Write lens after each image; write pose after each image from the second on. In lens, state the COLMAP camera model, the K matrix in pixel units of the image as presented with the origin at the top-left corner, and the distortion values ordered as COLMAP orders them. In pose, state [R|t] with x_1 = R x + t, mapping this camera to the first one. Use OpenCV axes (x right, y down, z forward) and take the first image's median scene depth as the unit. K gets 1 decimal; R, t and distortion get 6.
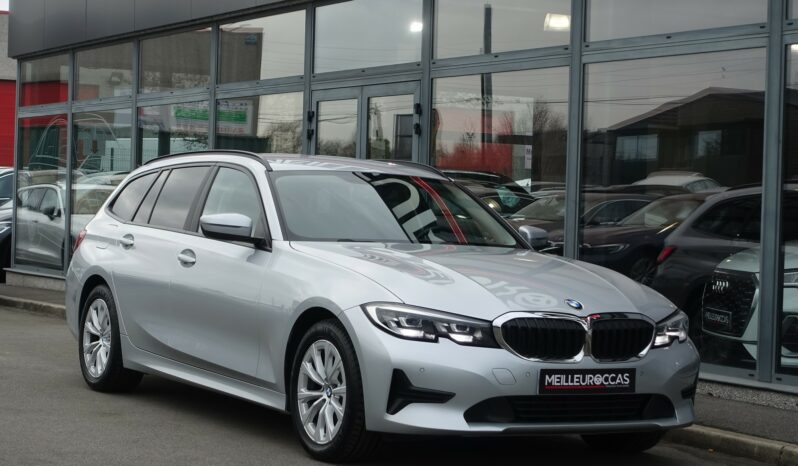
lens RADIAL K [[1677.2, 0, 399.4], [0, 1677.2, 232.8], [0, 0, 1]] dist [-0.101644, 0.000000]
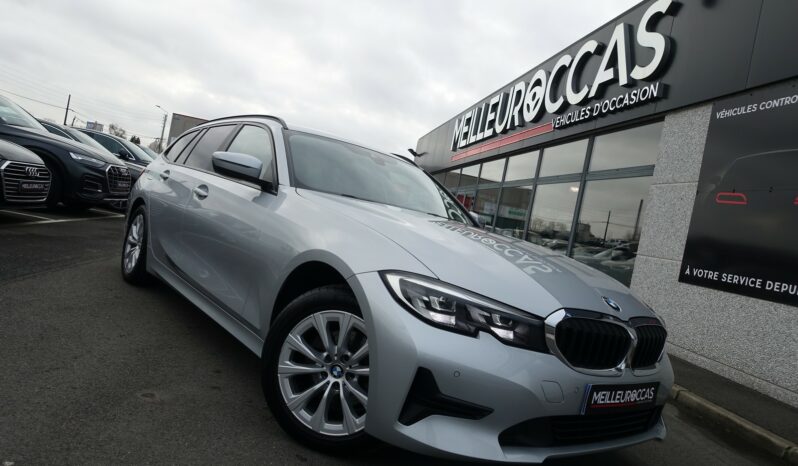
lens RADIAL K [[539.9, 0, 393.9], [0, 539.9, 234.5], [0, 0, 1]] dist [-0.008202, 0.000924]
pose [[0.977278, 0.155604, 0.143926, -0.056784], [-0.159576, 0.987049, 0.016401, 0.020606], [-0.139510, -0.038995, 0.989453, 0.751354]]
